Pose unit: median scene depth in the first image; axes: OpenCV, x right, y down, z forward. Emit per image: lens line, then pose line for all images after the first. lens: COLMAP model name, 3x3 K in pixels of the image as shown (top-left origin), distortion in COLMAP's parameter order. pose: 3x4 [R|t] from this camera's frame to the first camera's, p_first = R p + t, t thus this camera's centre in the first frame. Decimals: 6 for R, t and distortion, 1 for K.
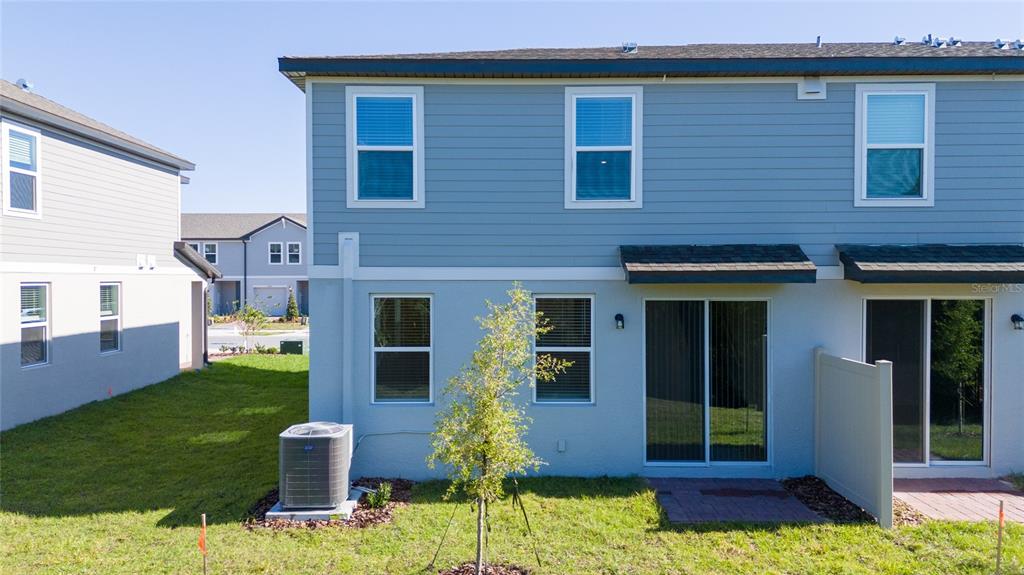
lens RADIAL K [[760.0, 0, 509.5], [0, 760.0, 288.7], [0, 0, 1]] dist [0.045613, -0.029532]
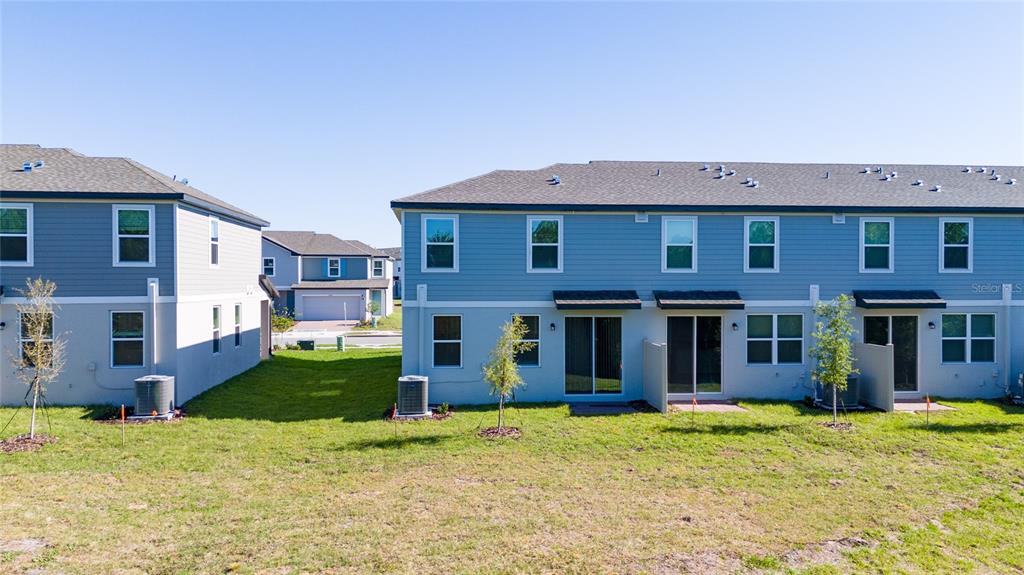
lens RADIAL K [[760.0, 0, 515.2], [0, 760.0, 292.4], [0, 0, 1]] dist [0.045613, -0.029532]
pose [[0.994254, 0.000322, 0.107047, -0.180852], [-0.000589, 0.999997, 0.002459, -0.057596], [-0.107046, -0.002508, 0.994251, -1.063851]]
